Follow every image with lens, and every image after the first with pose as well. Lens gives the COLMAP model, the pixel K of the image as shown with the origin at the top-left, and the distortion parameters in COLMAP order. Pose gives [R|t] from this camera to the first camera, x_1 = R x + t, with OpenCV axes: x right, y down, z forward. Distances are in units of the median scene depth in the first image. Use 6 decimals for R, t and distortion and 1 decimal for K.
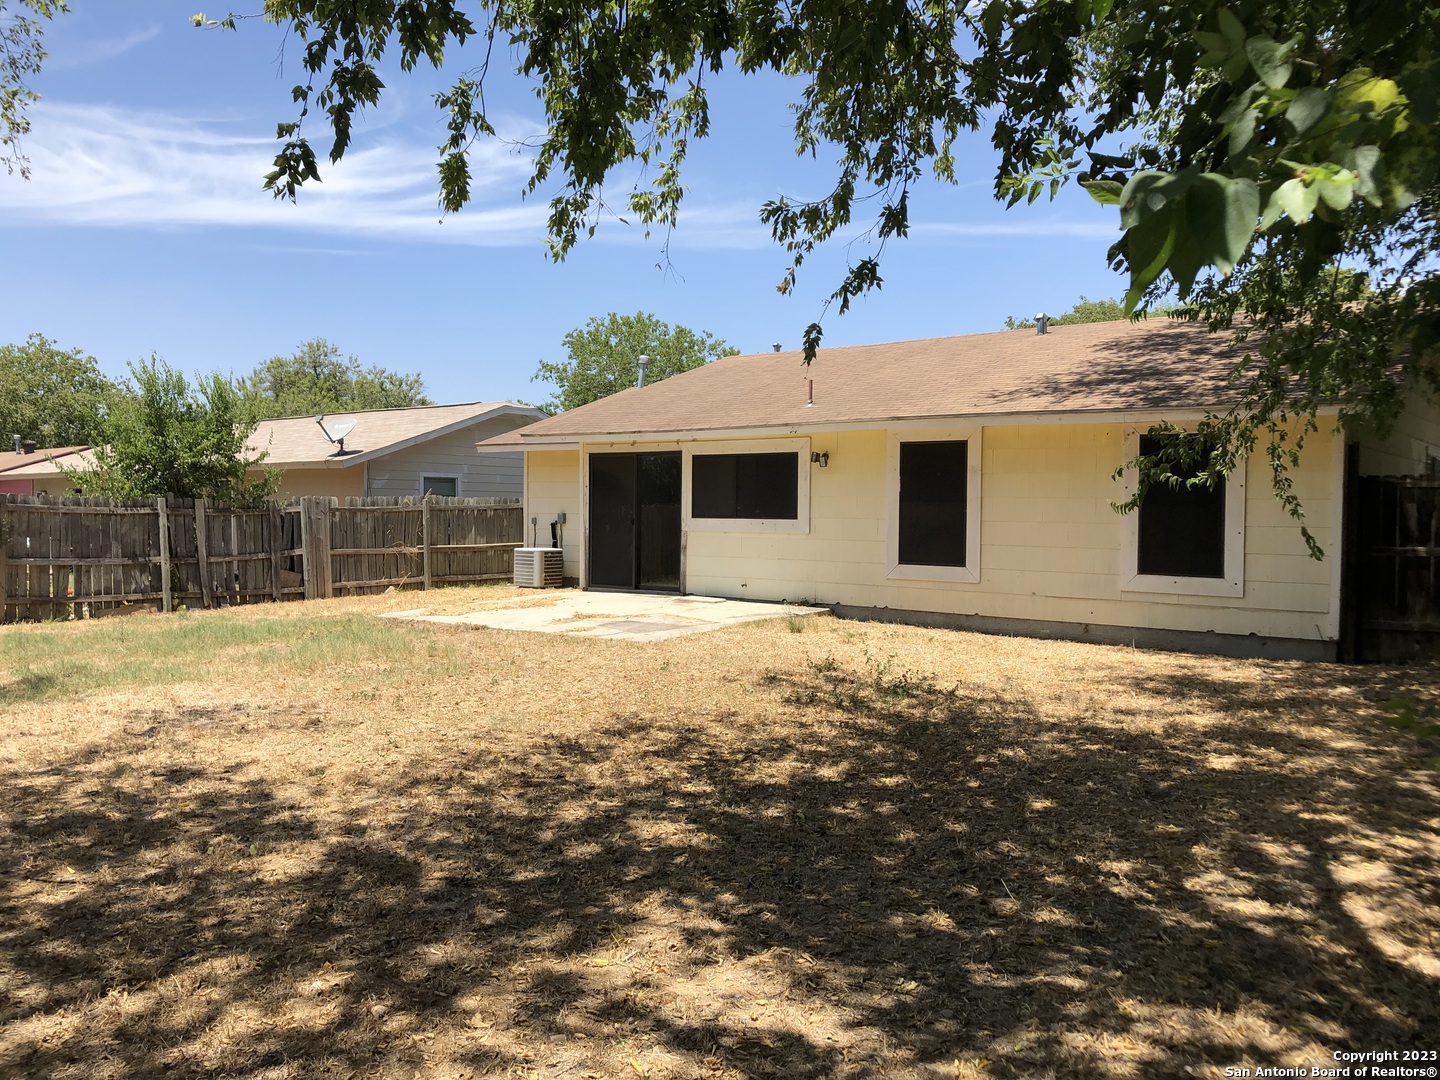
lens RADIAL K [[1194.2, 0, 720.0], [0, 1194.2, 540.0], [0, 0, 1]] dist [0.057336, -0.004025]
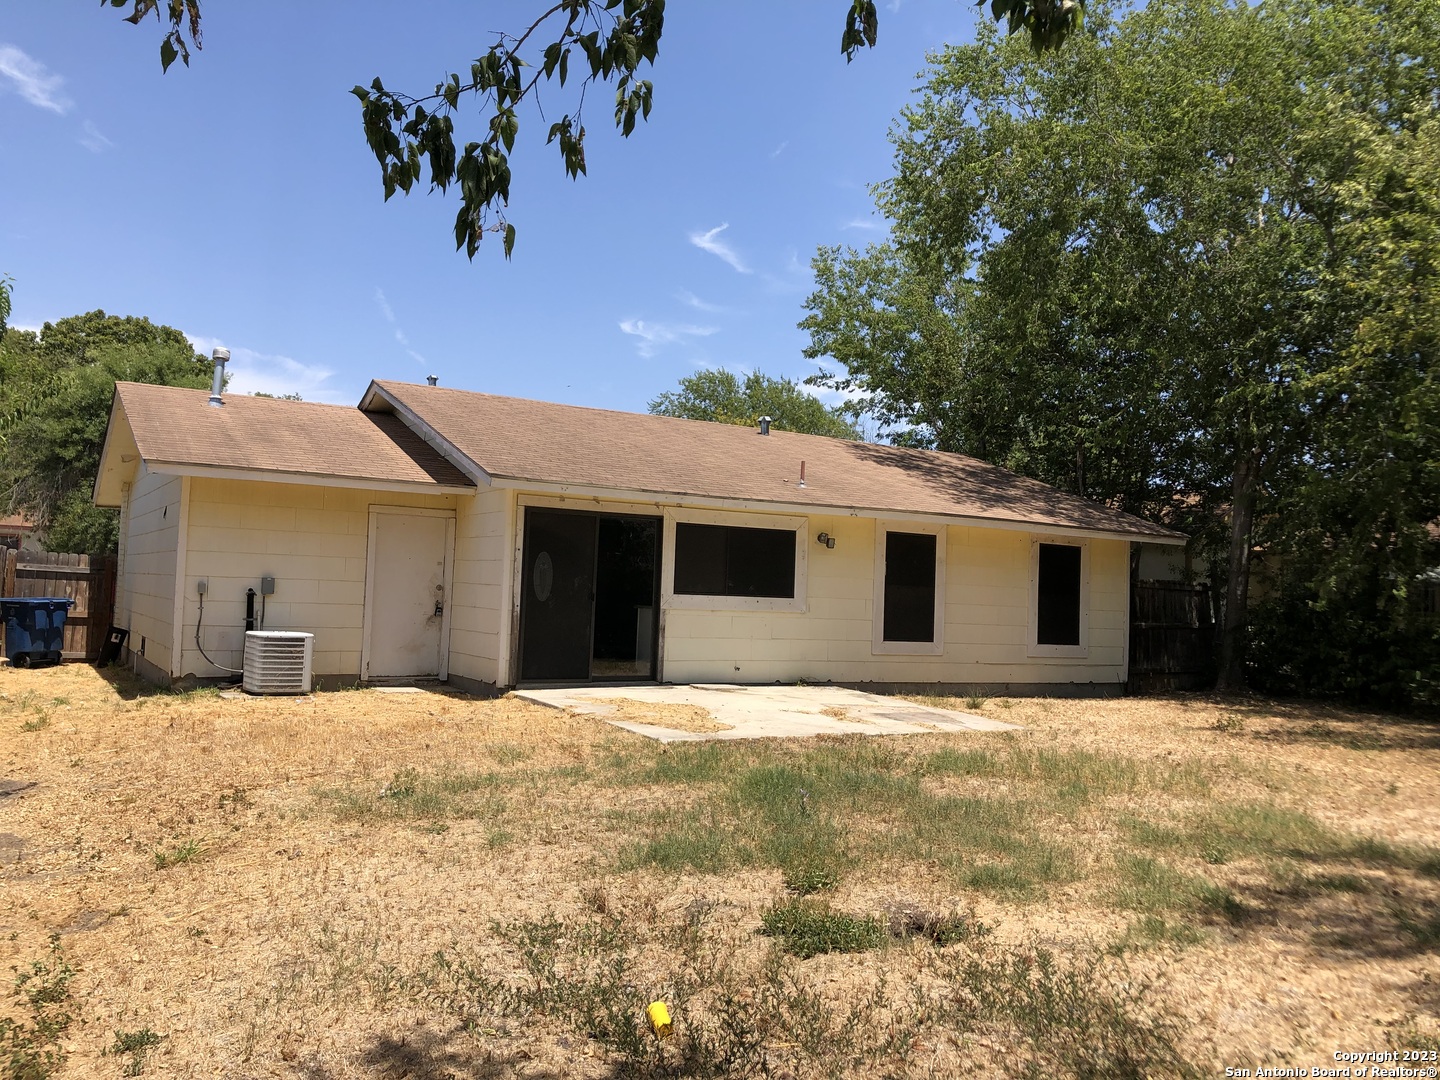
lens RADIAL K [[1194.2, 0, 720.0], [0, 1194.2, 540.0], [0, 0, 1]] dist [0.057336, -0.004025]
pose [[0.372163, 0.045504, 0.927051, -0.880319], [-0.011796, 0.998949, -0.044298, -0.021092], [-0.928092, 0.005550, 0.372309, 0.688631]]
